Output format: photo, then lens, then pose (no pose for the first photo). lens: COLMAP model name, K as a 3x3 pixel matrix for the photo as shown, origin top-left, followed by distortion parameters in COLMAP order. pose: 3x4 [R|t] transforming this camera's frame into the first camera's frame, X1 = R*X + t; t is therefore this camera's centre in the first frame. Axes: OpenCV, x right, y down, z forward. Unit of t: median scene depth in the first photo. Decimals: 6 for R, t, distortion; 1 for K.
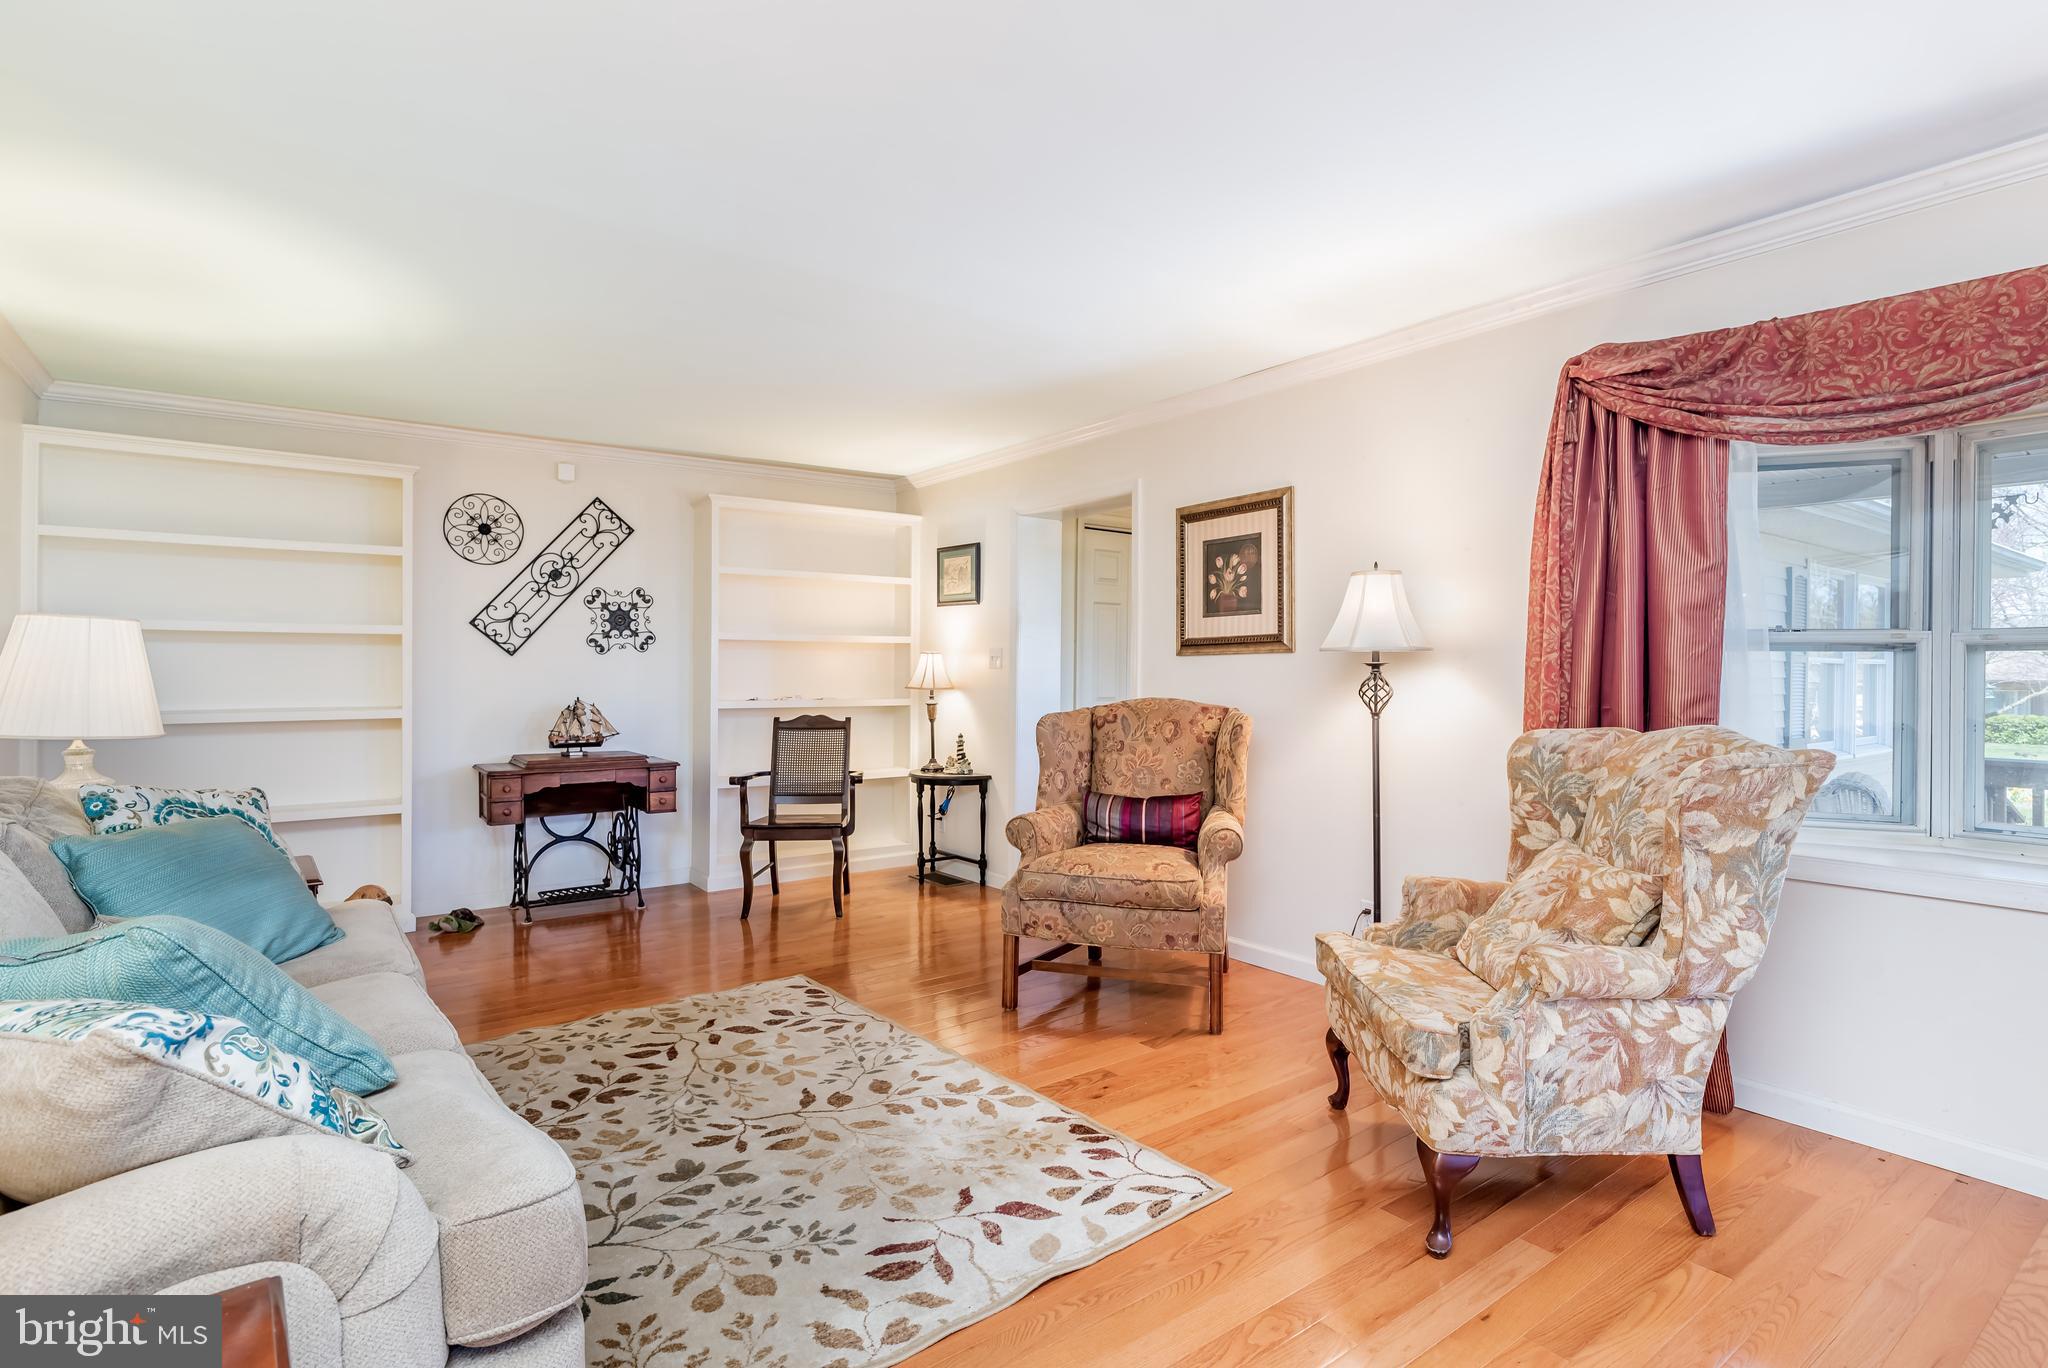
lens RADIAL K [[1030.8, 0, 1062.8], [0, 1030.8, 678.5], [0, 0, 1]] dist [-0.004201, 0.002822]
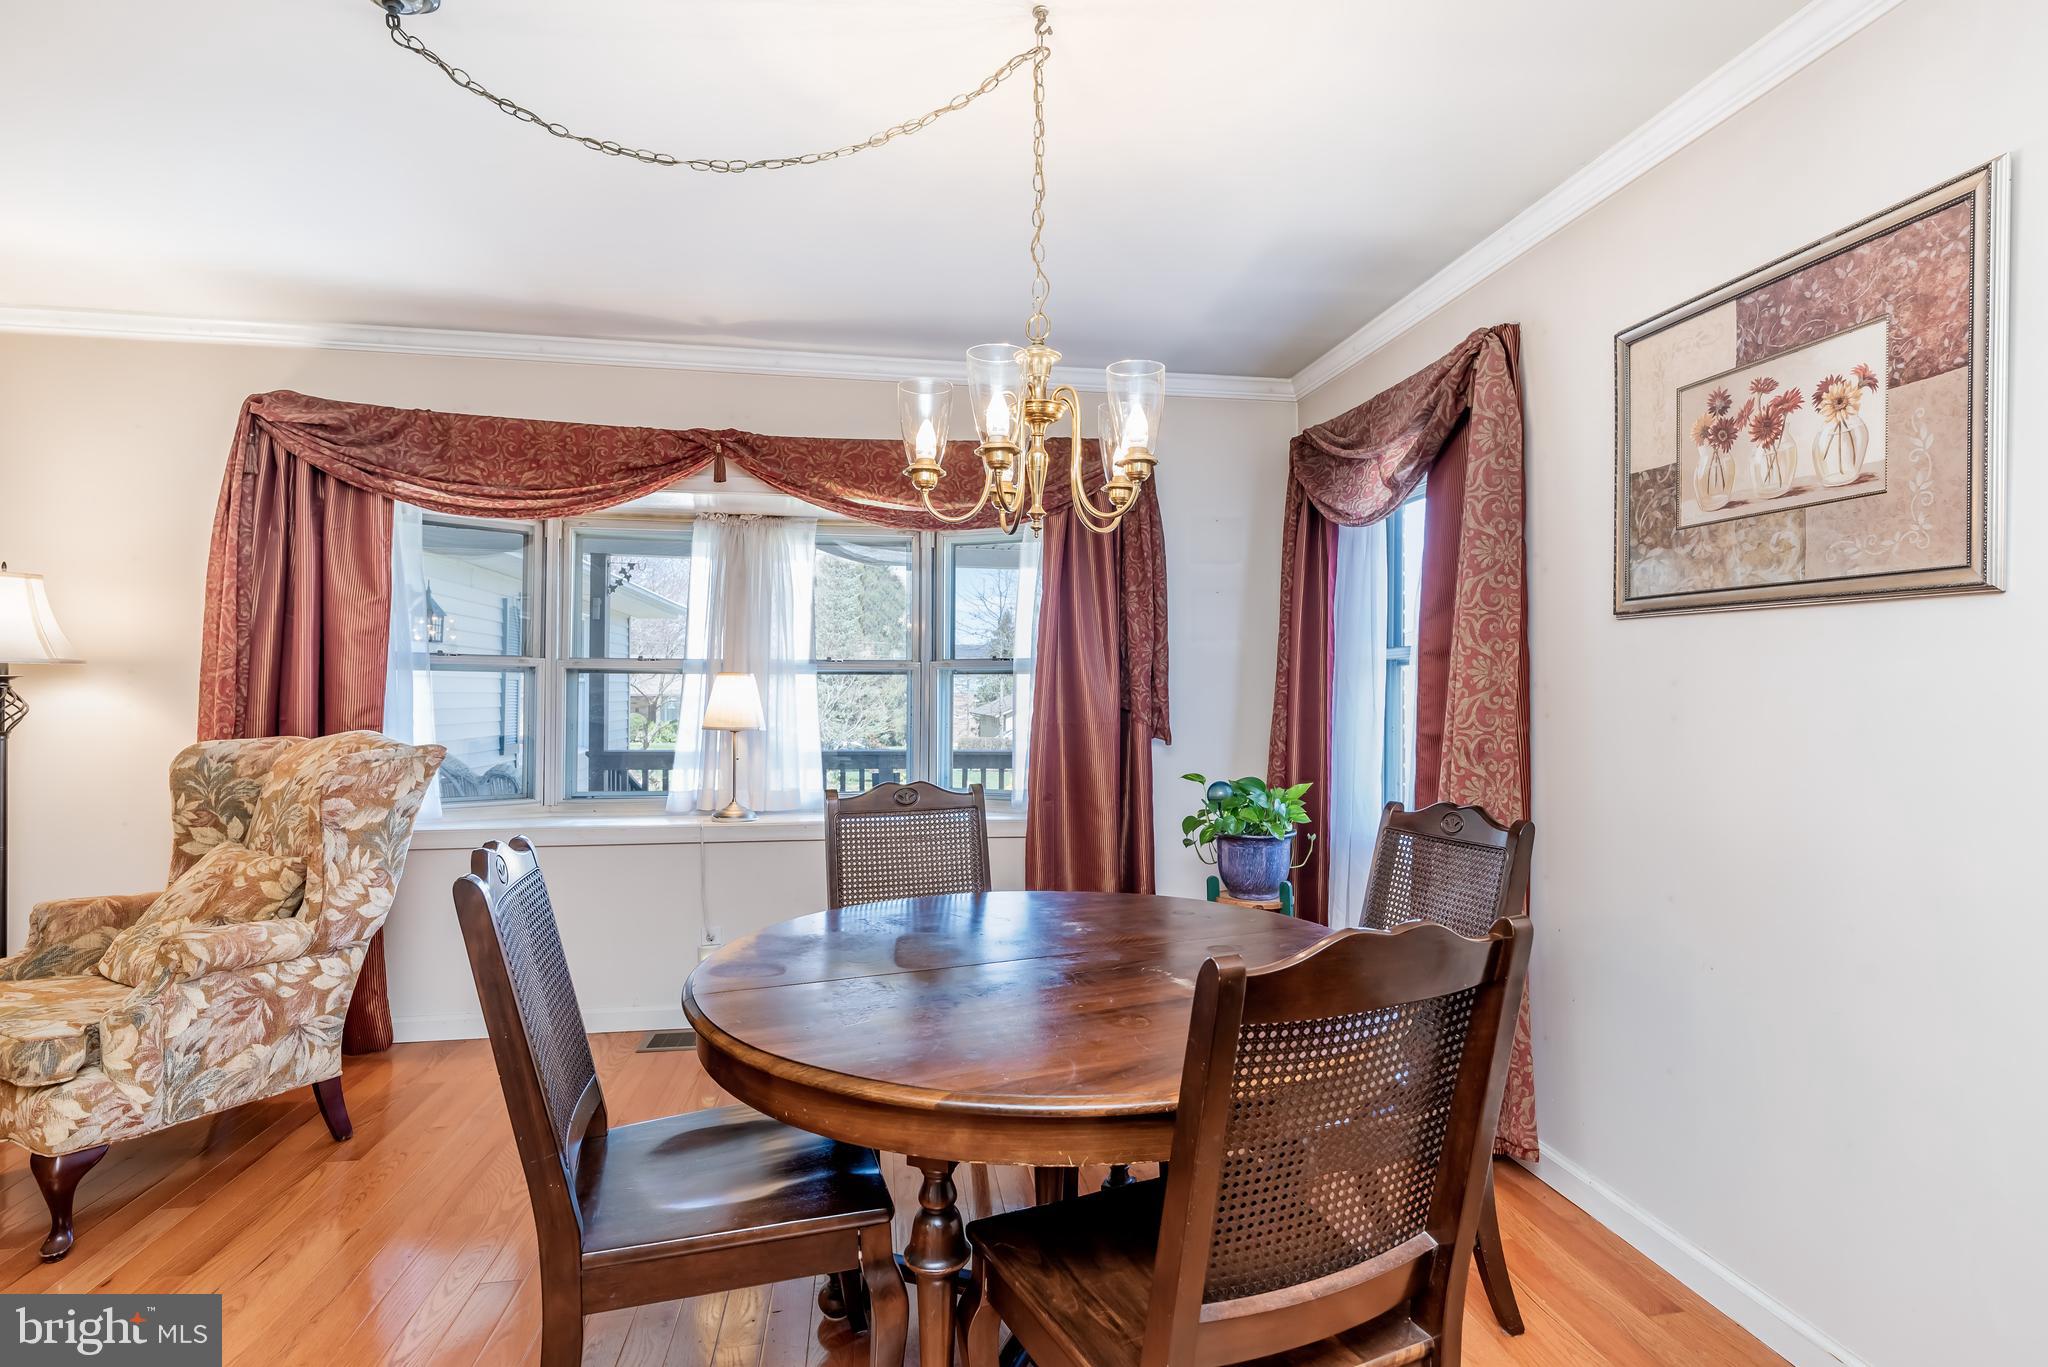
lens RADIAL K [[1030.8, 0, 1062.8], [0, 1030.8, 678.0], [0, 0, 1]] dist [-0.004201, 0.002822]
pose [[0.480072, 0.011222, 0.877157, -0.056179], [0.002394, 0.999898, -0.014102, 0.002411], [-0.877226, 0.008870, 0.479996, -0.362387]]
